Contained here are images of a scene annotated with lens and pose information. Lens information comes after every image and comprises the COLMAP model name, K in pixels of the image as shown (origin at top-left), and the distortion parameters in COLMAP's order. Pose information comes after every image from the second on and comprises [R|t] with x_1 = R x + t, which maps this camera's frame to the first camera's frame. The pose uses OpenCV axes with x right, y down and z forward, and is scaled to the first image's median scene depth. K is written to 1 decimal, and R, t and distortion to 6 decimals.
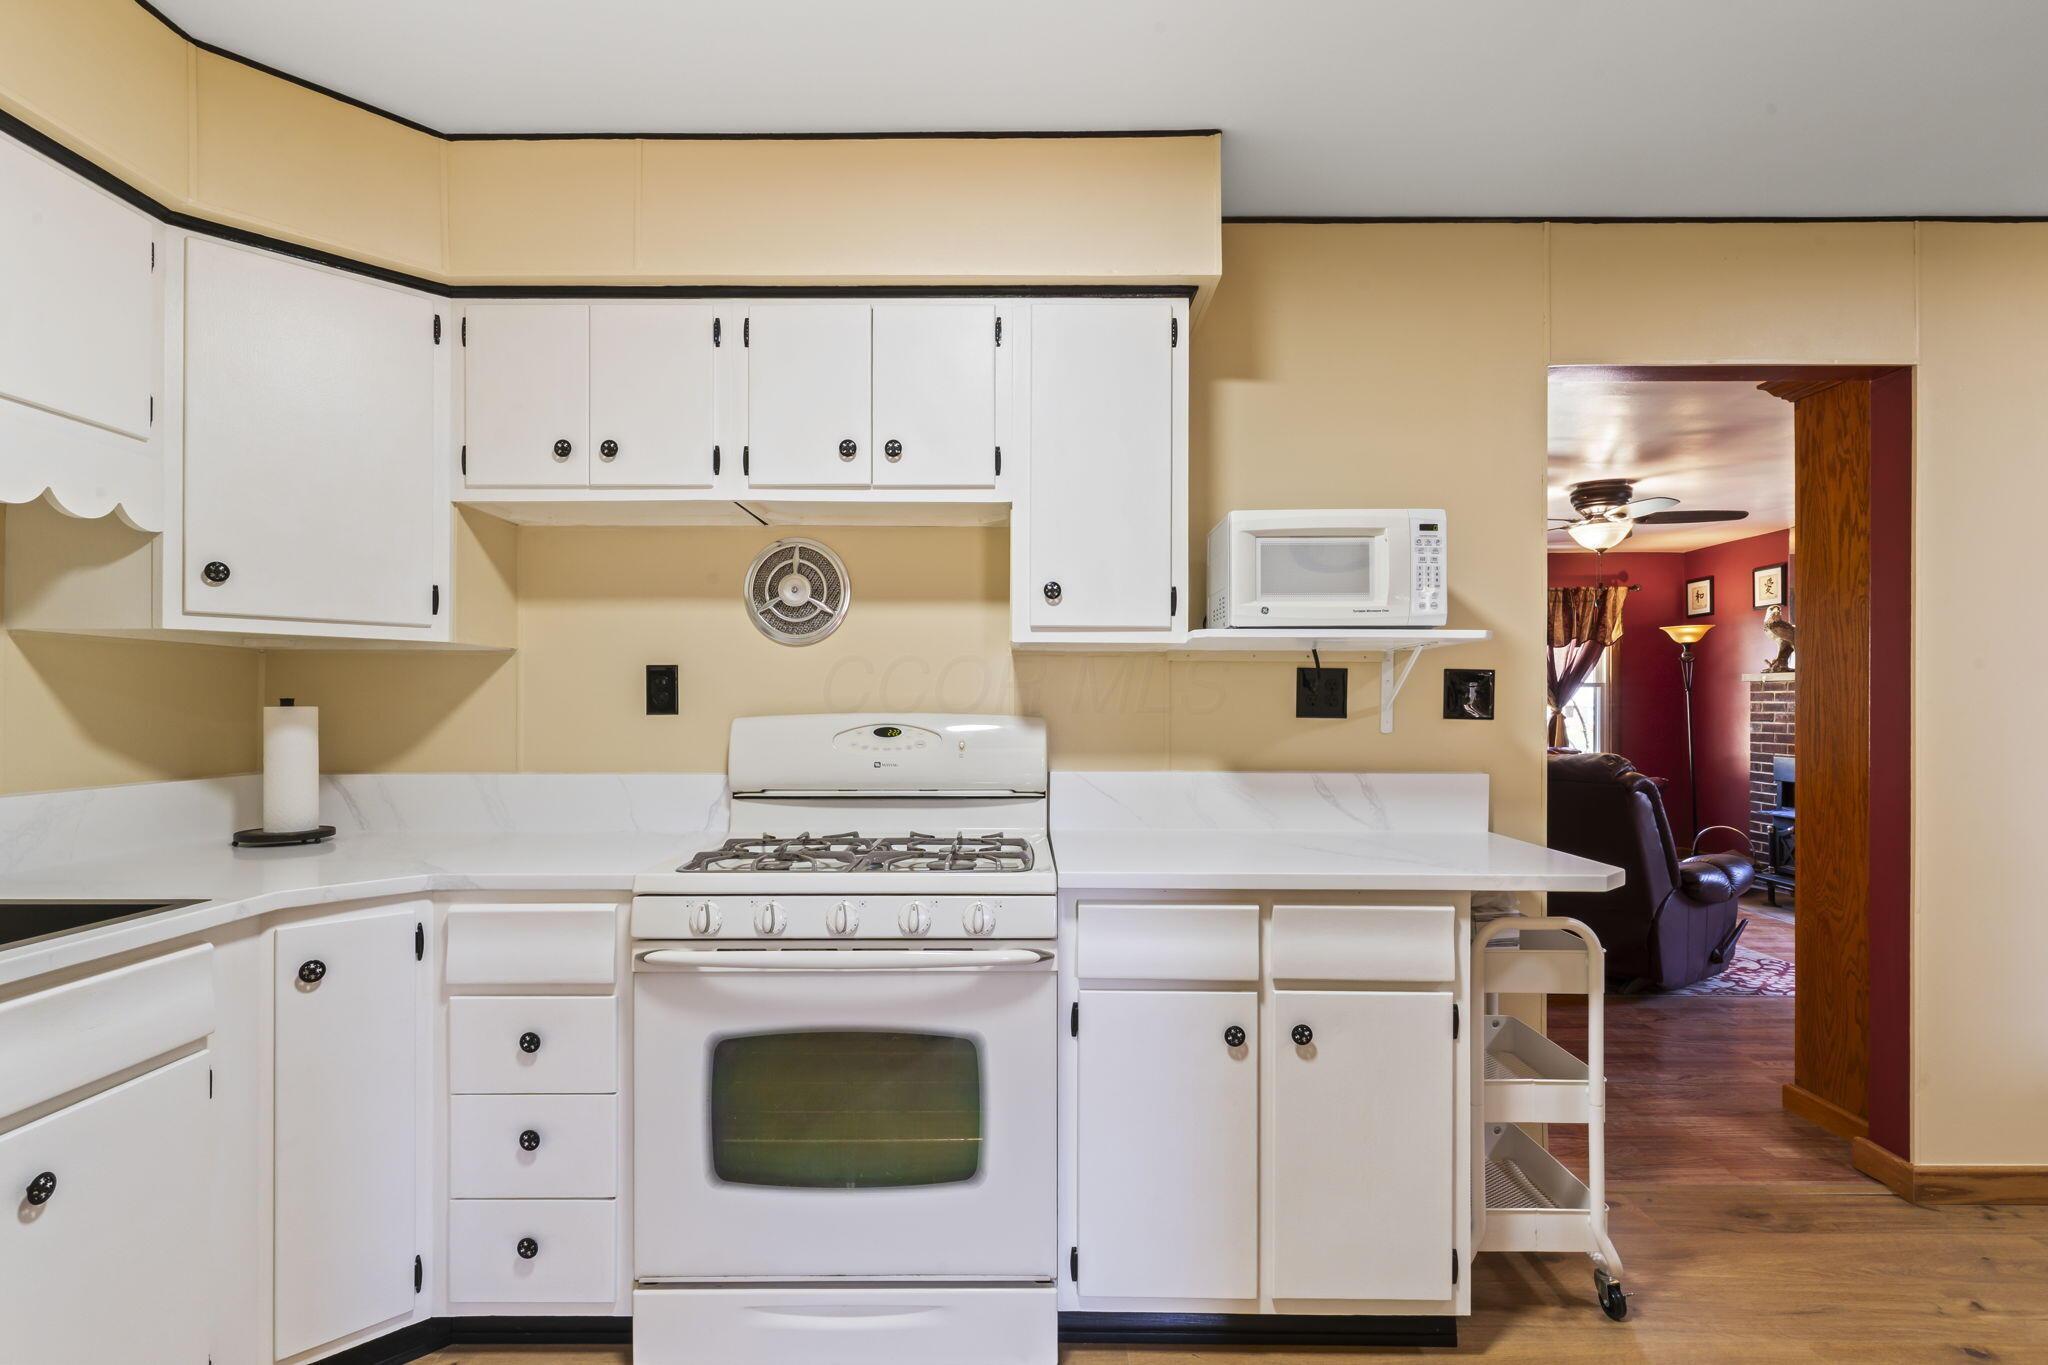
lens RADIAL K [[973.1, 0, 1027.1], [0, 973.1, 698.7], [0, 0, 1]] dist [0.002492, -0.000337]
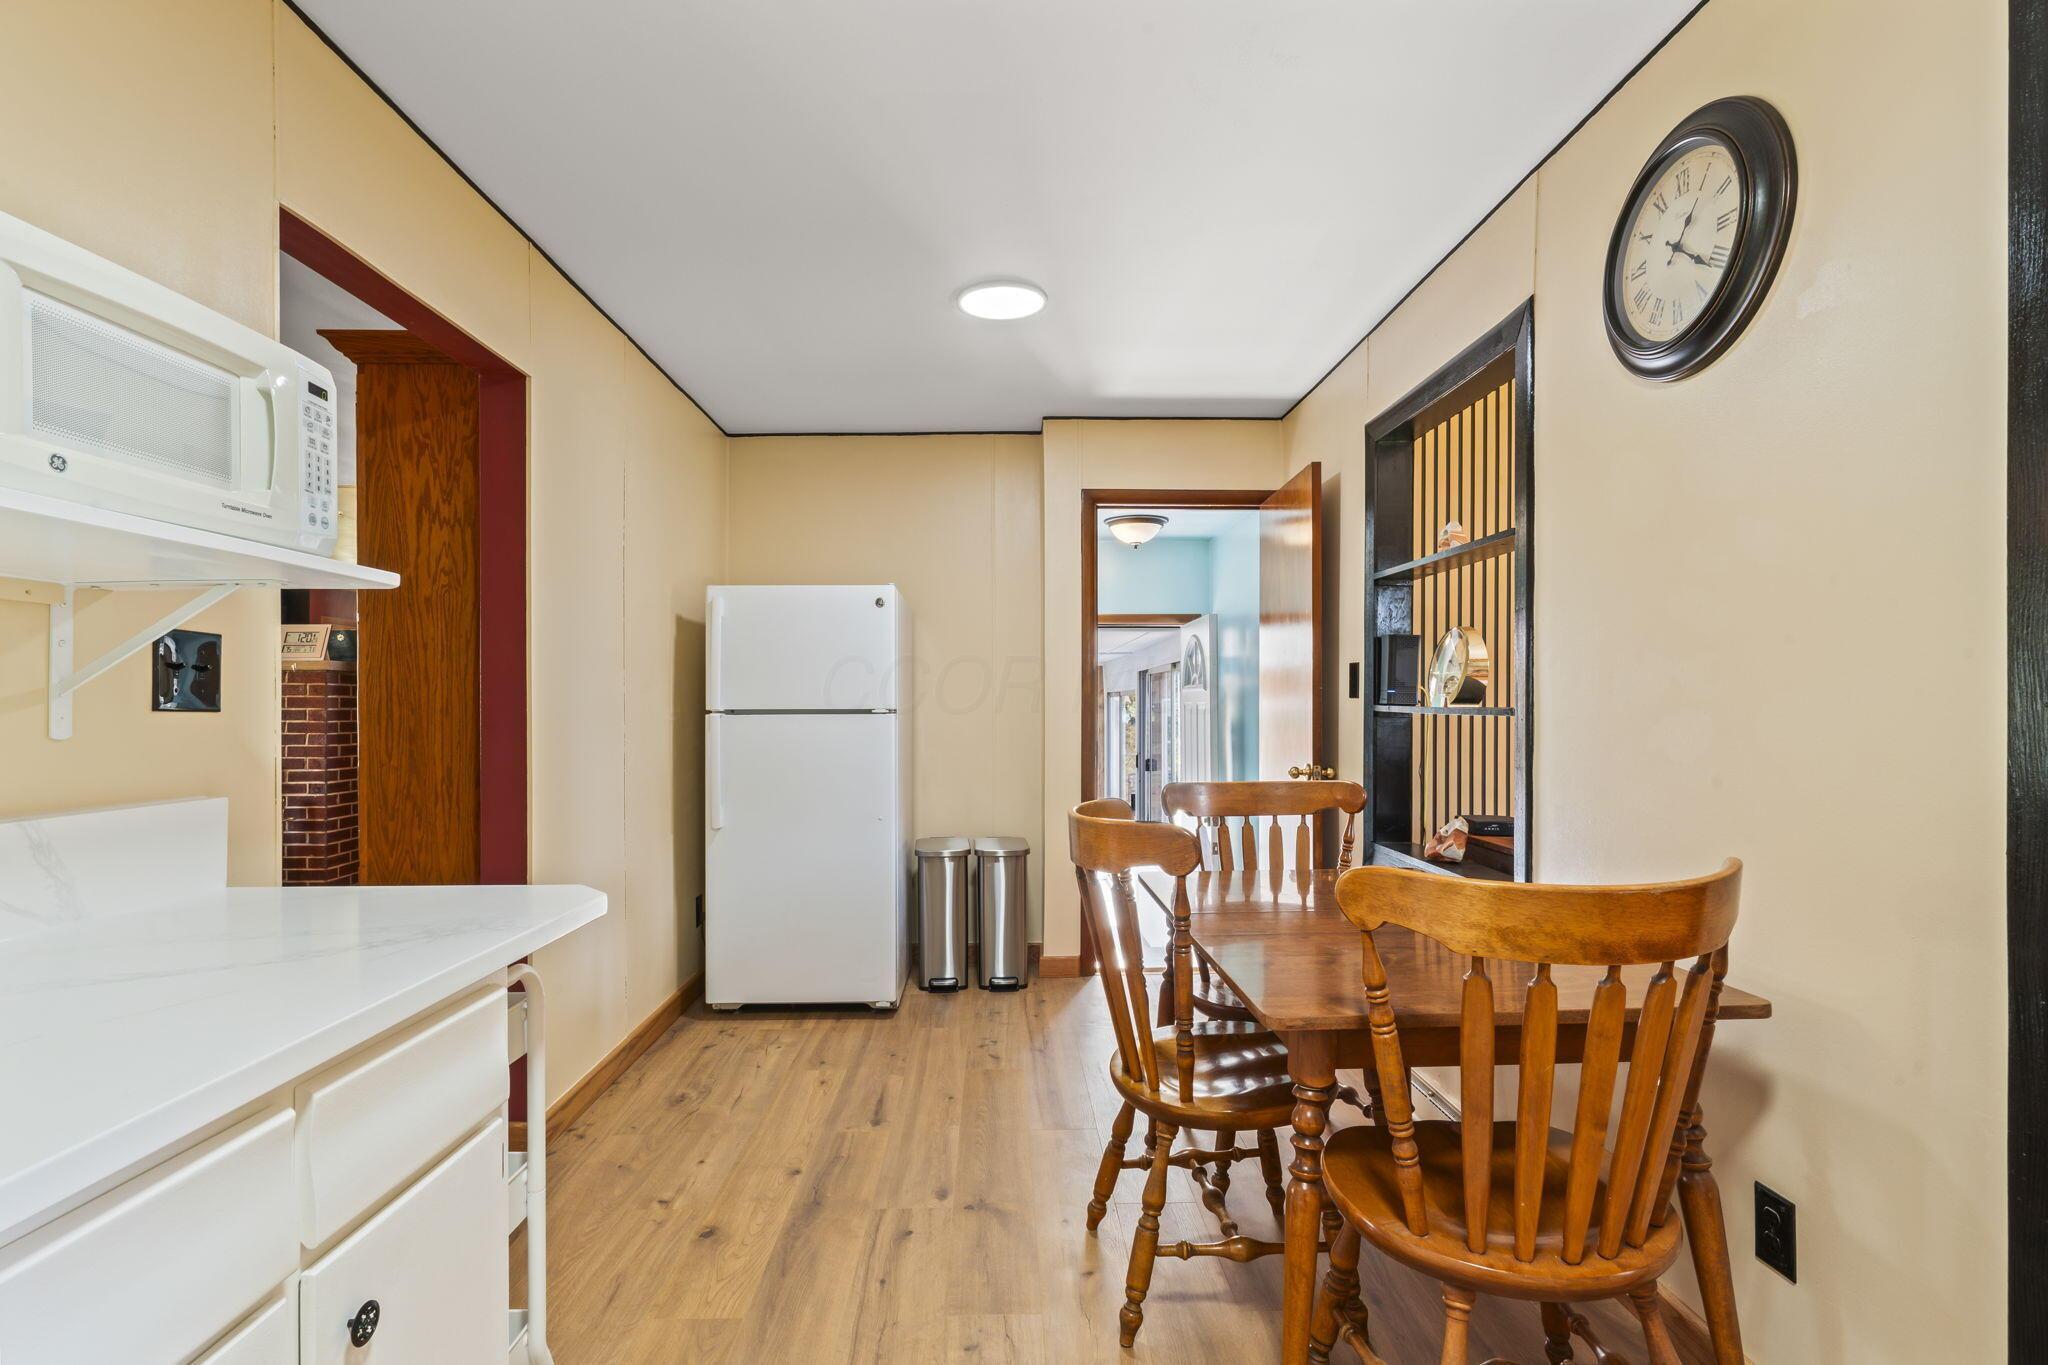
lens RADIAL K [[973.1, 0, 1025.1], [0, 973.1, 707.3], [0, 0, 1]] dist [0.002492, -0.000337]
pose [[-0.006862, -0.007308, 0.999950, -0.191720], [-0.001543, 0.999972, 0.007297, 0.014788], [-0.999975, -0.001493, -0.006873, 0.545735]]
